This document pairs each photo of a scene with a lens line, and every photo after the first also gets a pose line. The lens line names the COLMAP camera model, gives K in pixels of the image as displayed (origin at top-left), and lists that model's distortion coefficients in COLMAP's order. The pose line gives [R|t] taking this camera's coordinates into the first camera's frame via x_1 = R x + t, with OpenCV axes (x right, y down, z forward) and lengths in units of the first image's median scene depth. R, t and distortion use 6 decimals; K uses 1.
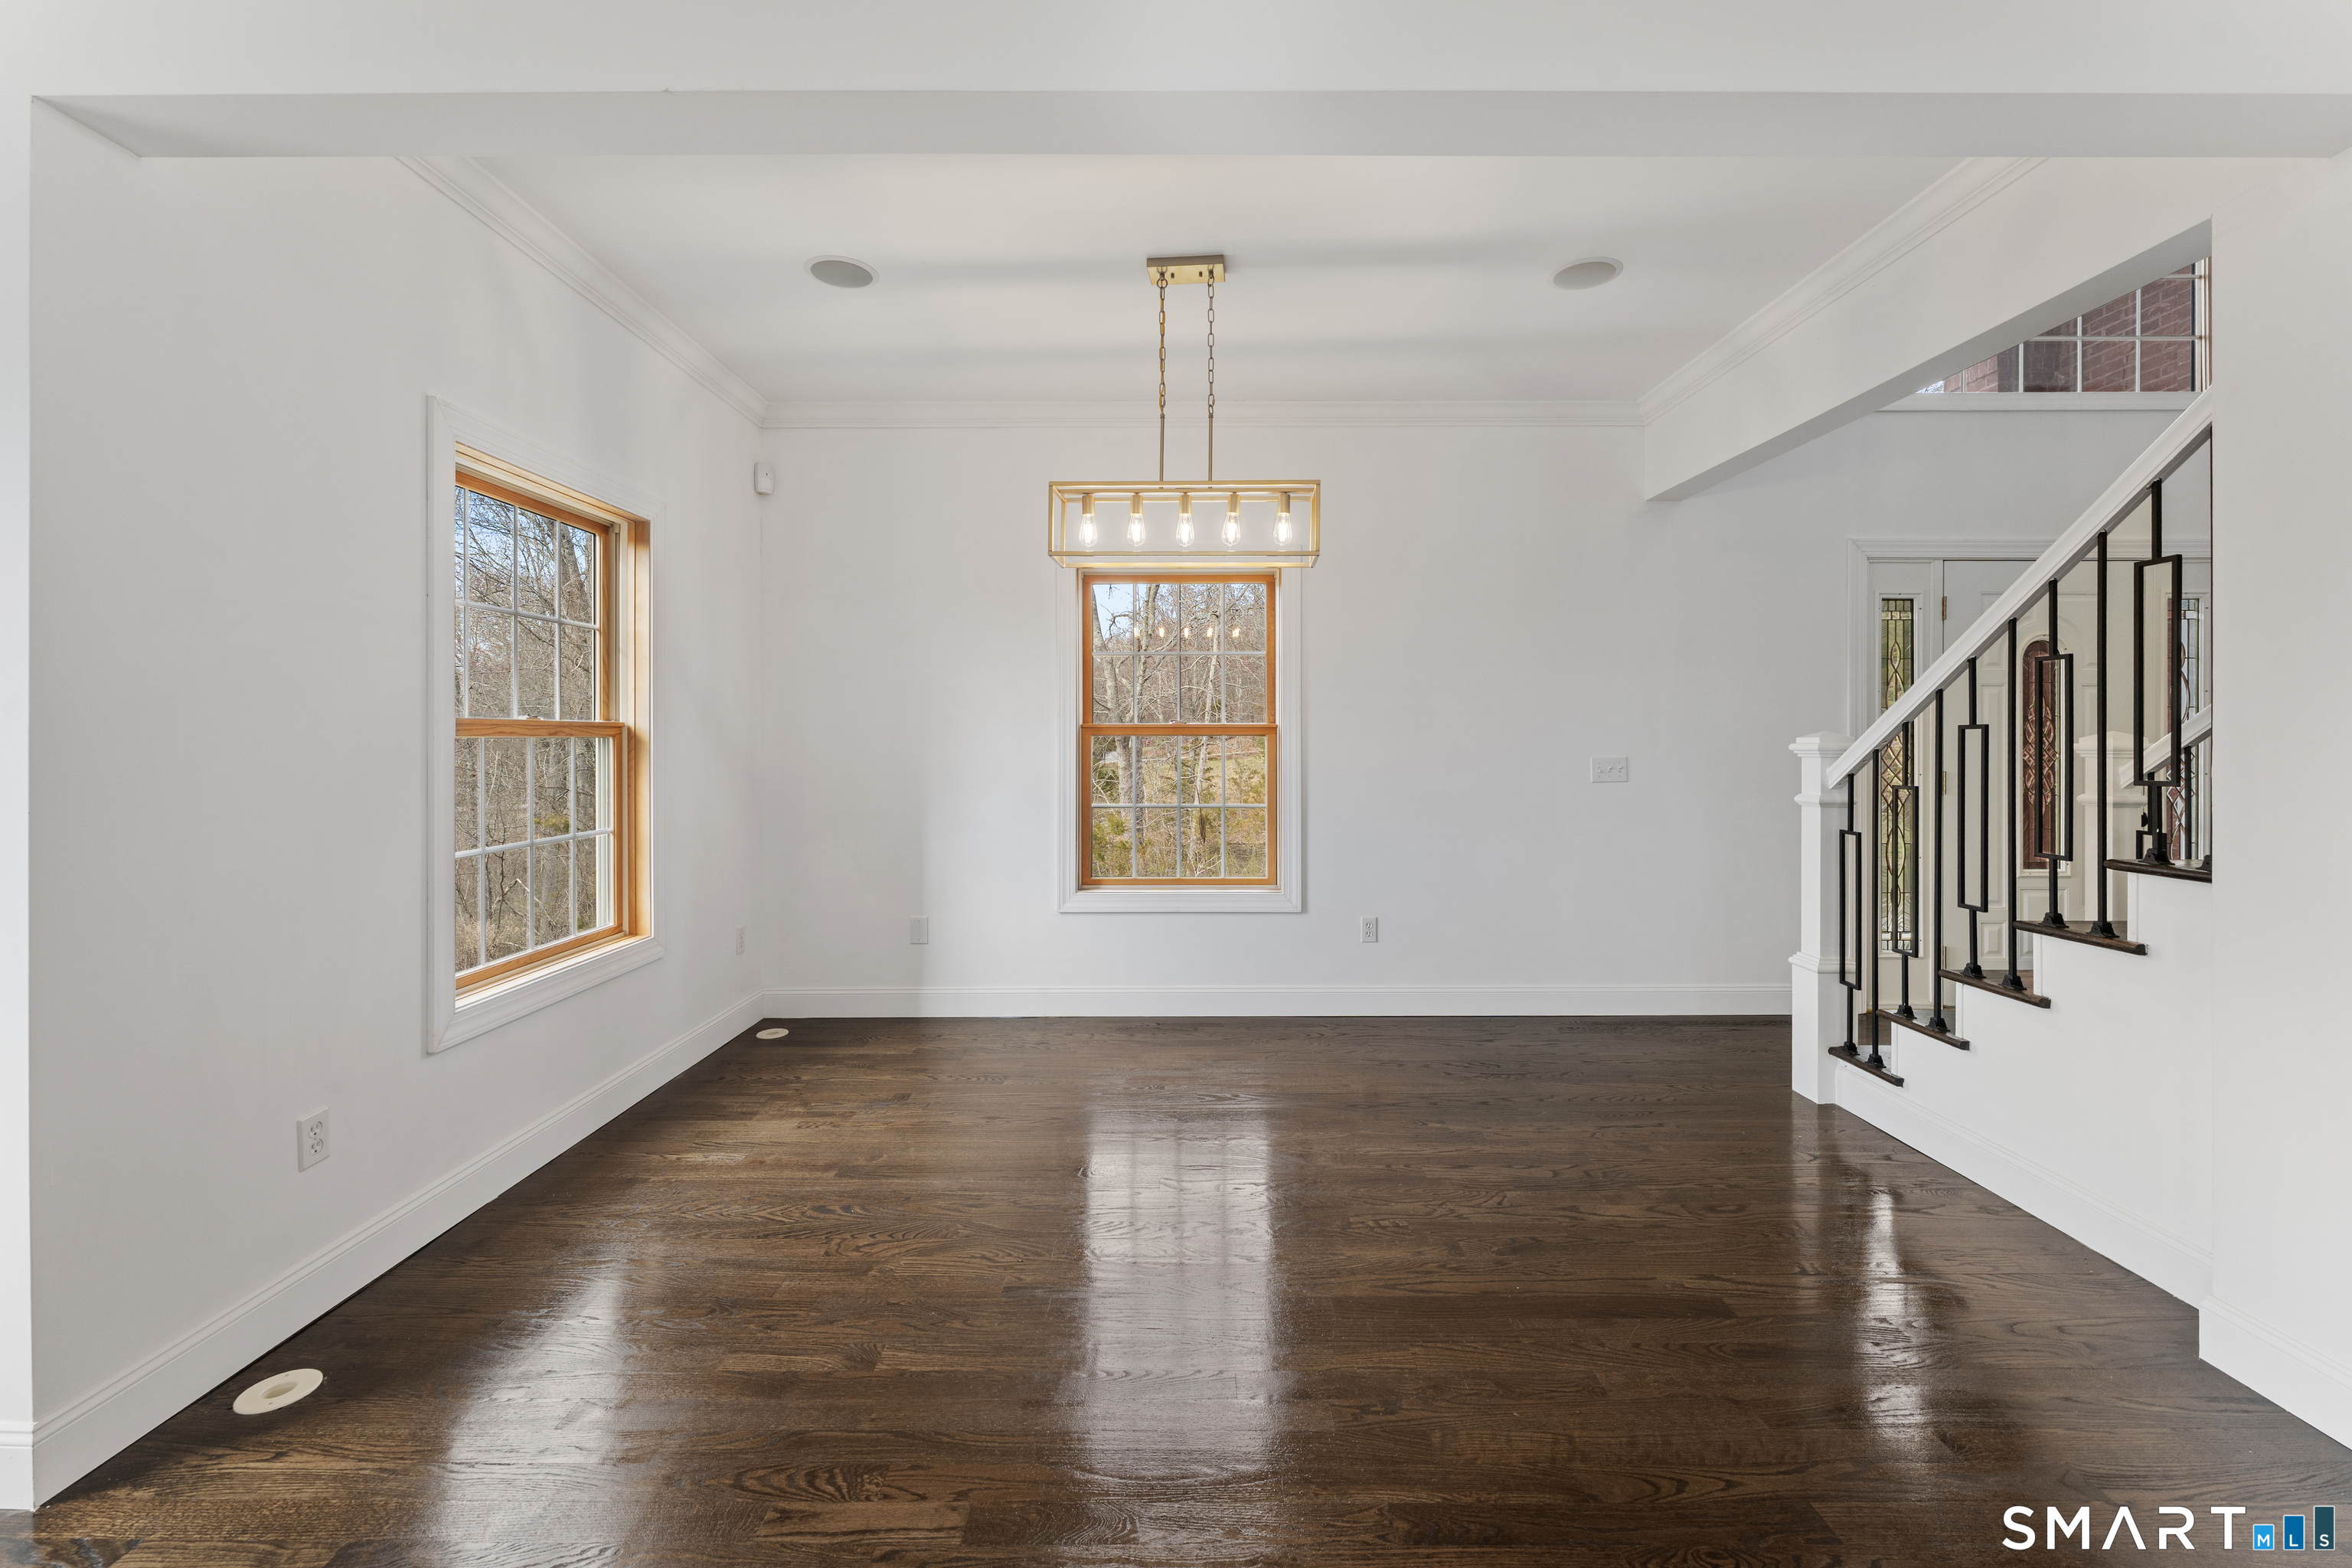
lens RADIAL K [[956.6, 0, 1185.2], [0, 956.6, 732.8], [0, 0, 1]] dist [0.002244, 0.000314]
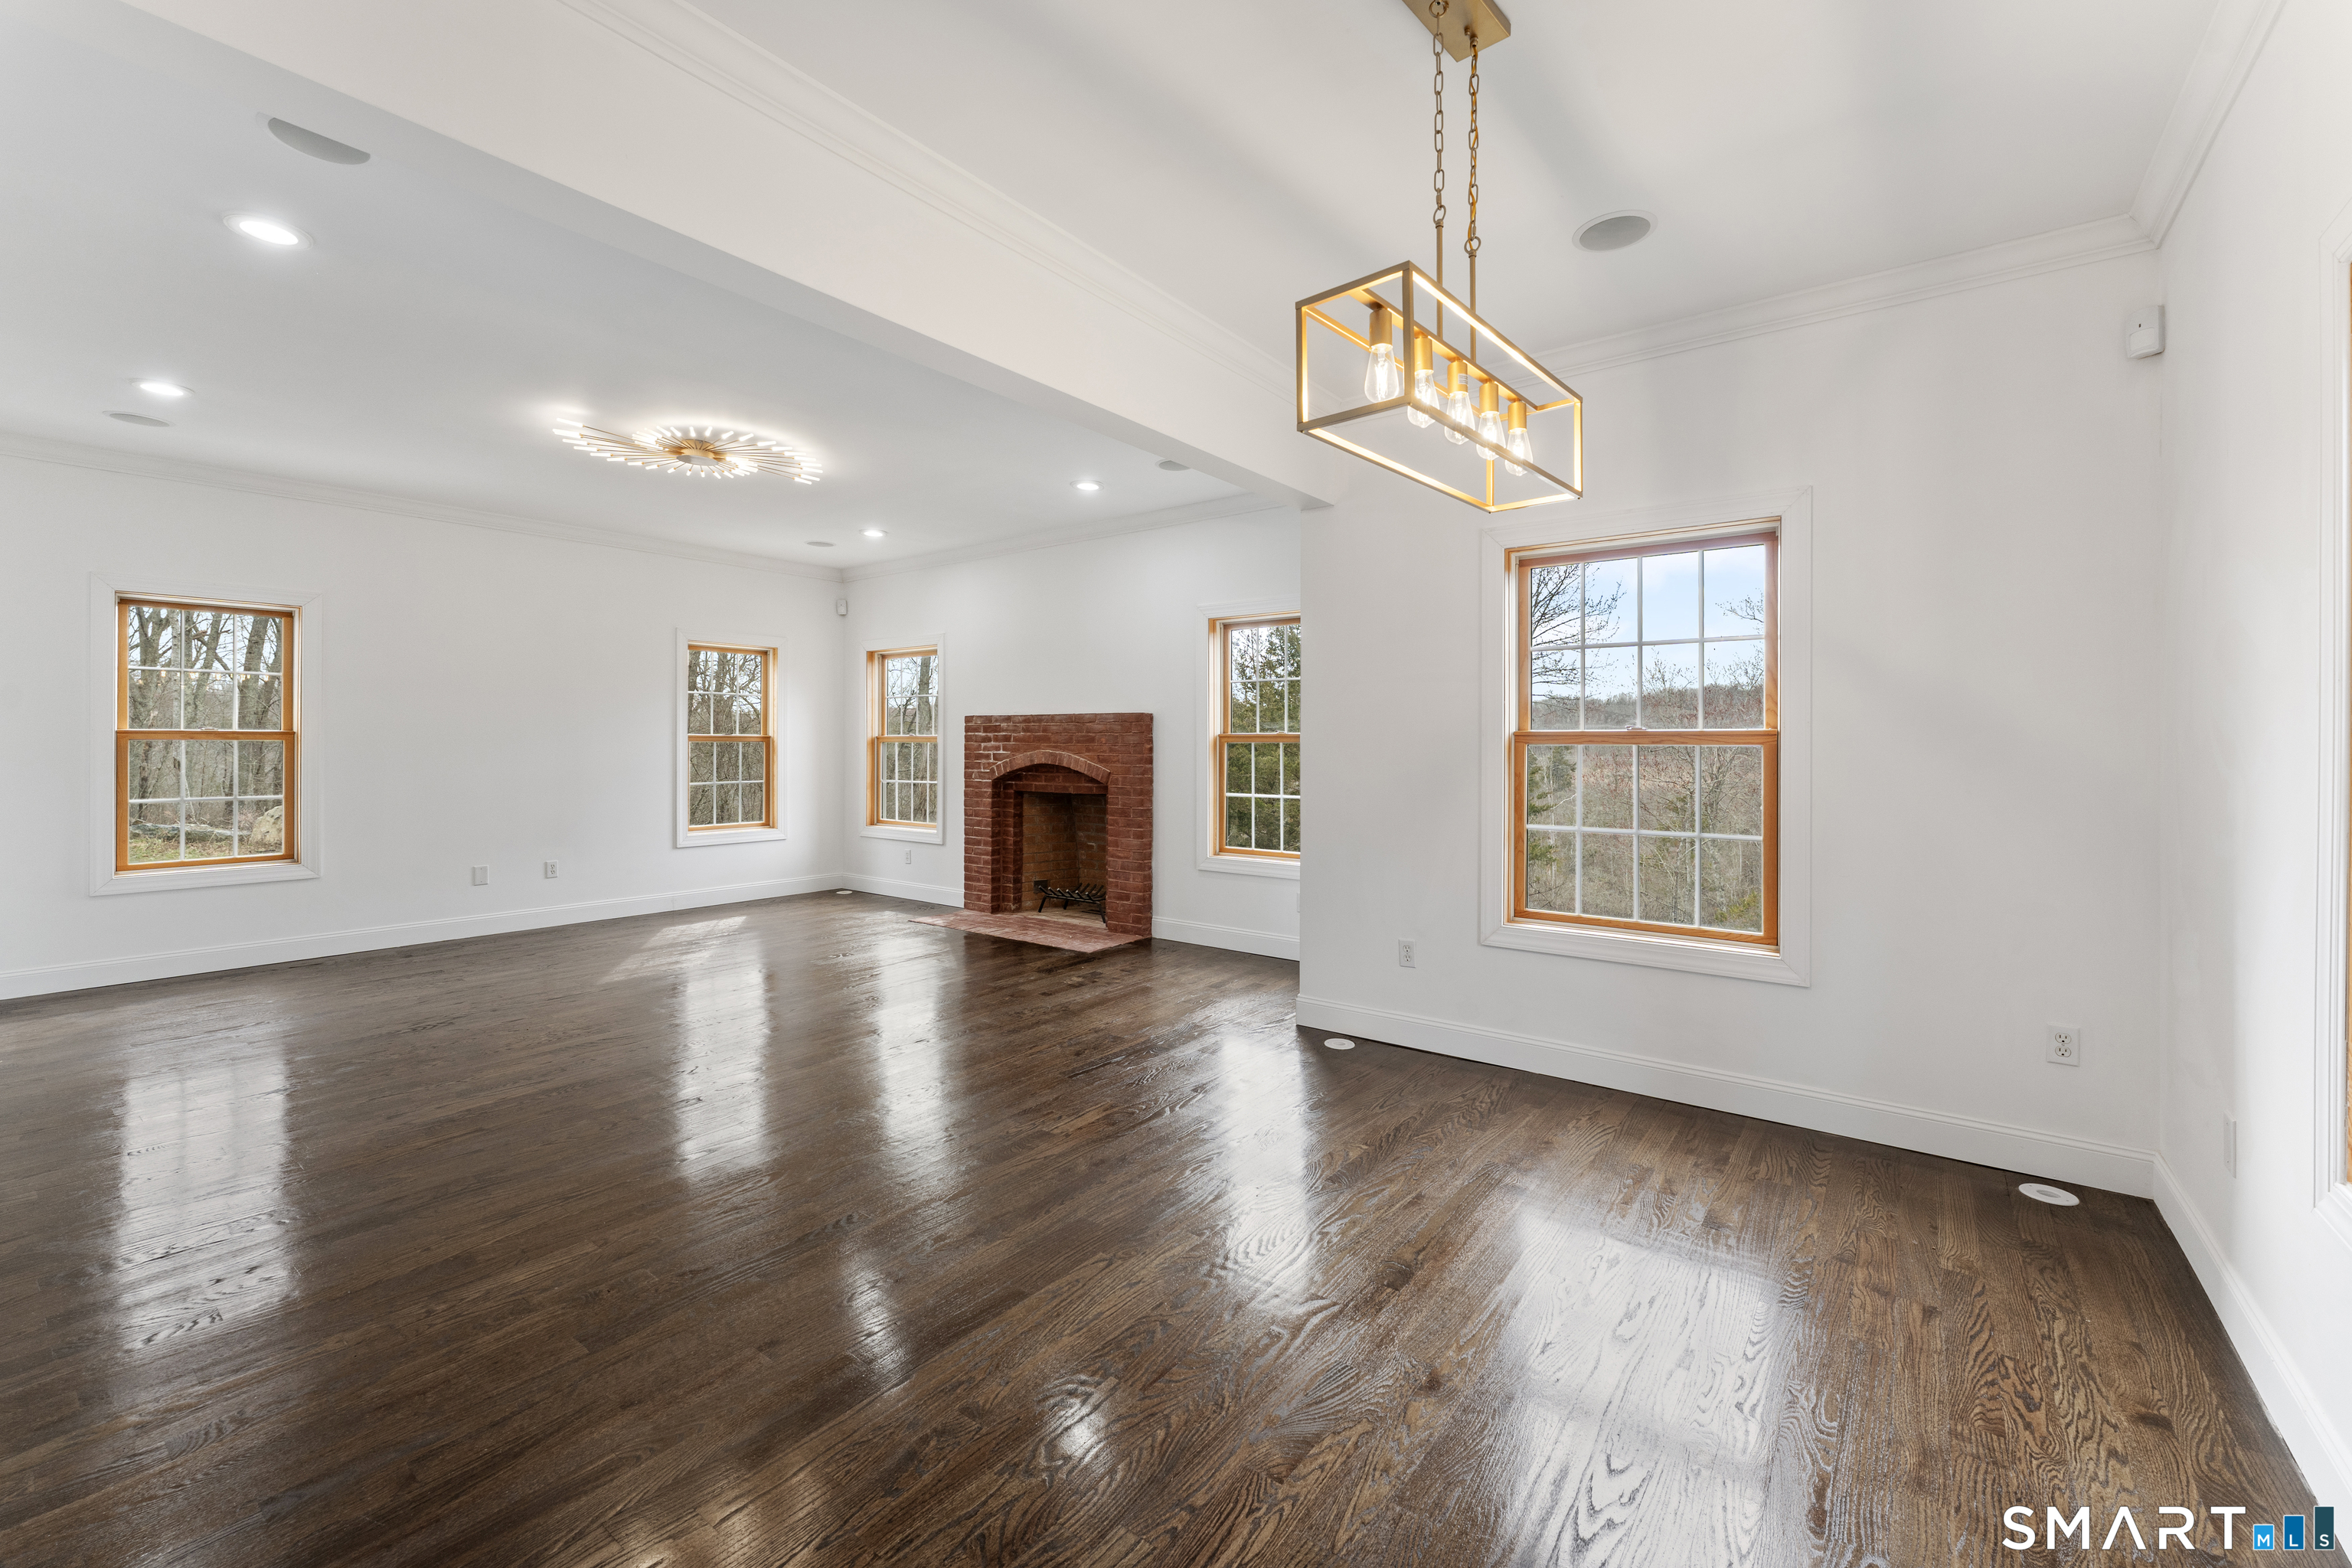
lens RADIAL K [[962.3, 0, 1203.1], [0, 962.3, 740.2], [0, 0, 1]] dist [0.001015, 0.000187]
pose [[-0.593614, -0.001226, -0.804749, 0.545481], [-0.001304, 0.999999, -0.000561, -0.000296], [0.804749, 0.000717, -0.593615, 1.108387]]
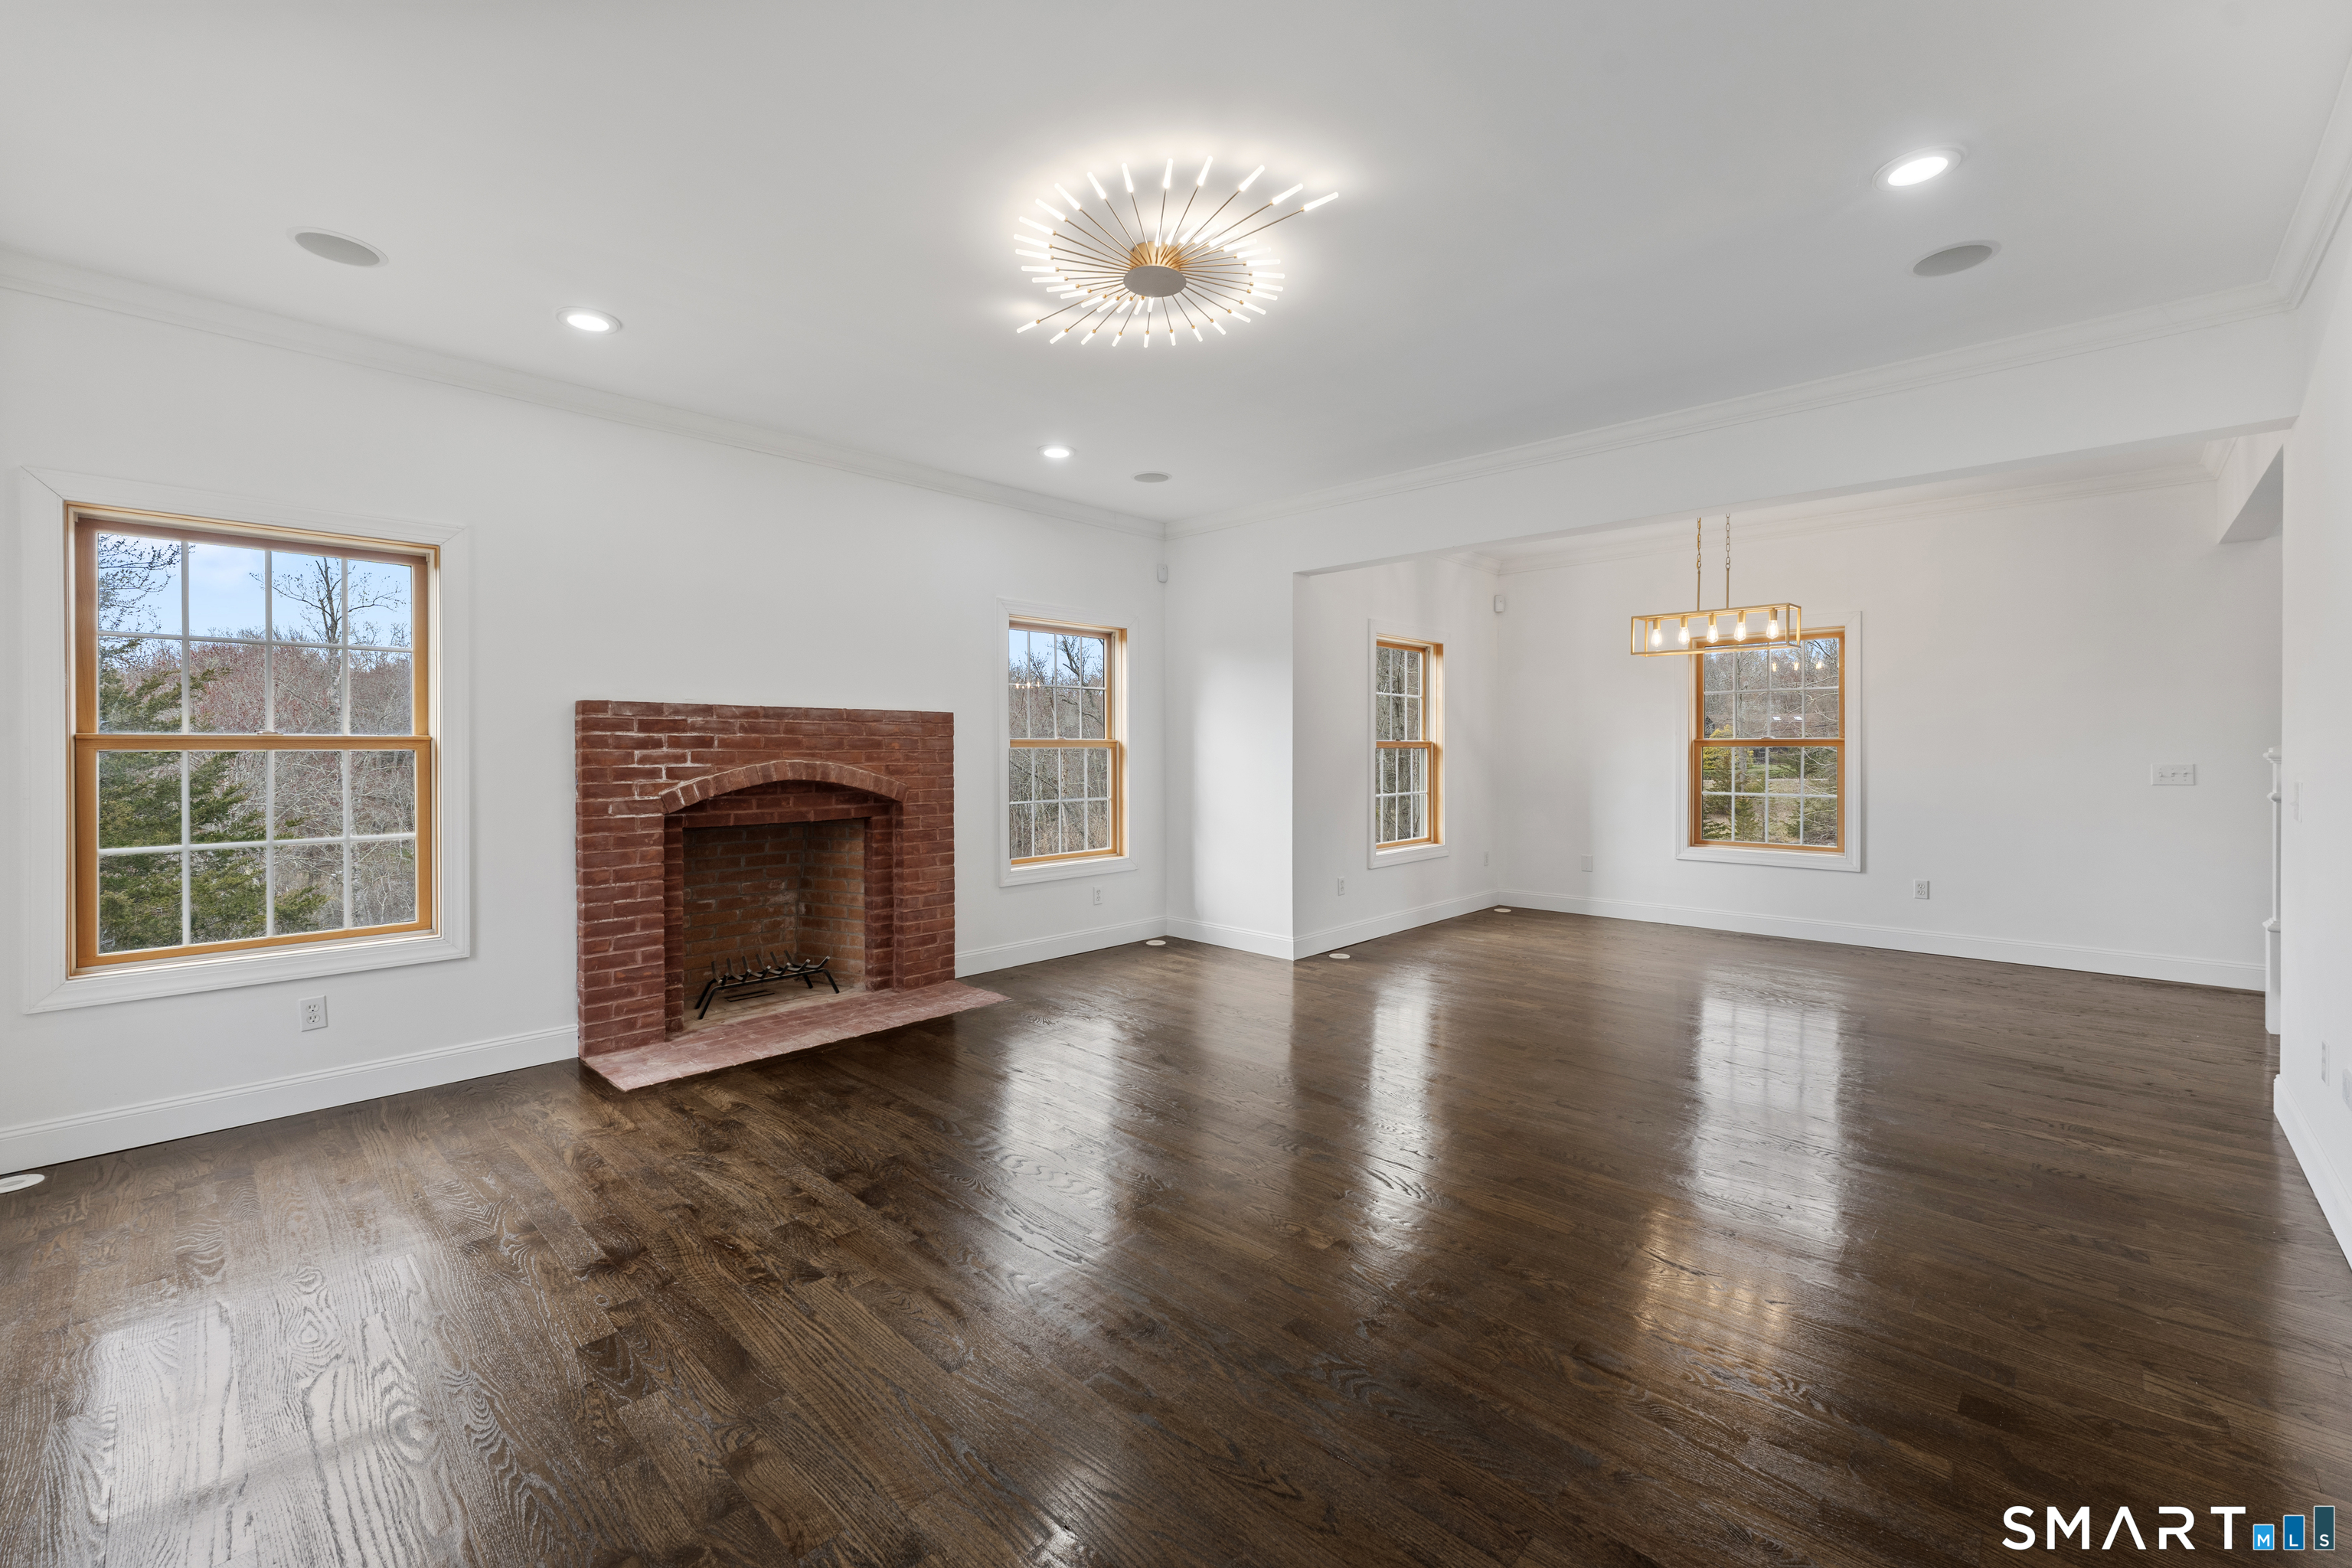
lens RADIAL K [[957.6, 0, 1183.2], [0, 957.6, 749.6], [0, 0, 1]] dist [0.001107, 0.000410]
pose [[0.726097, -0.000562, -0.687592, 0.455110], [0.001846, 0.999998, 0.001132, 0.004415], [0.687590, -0.002092, 0.726096, -0.887979]]
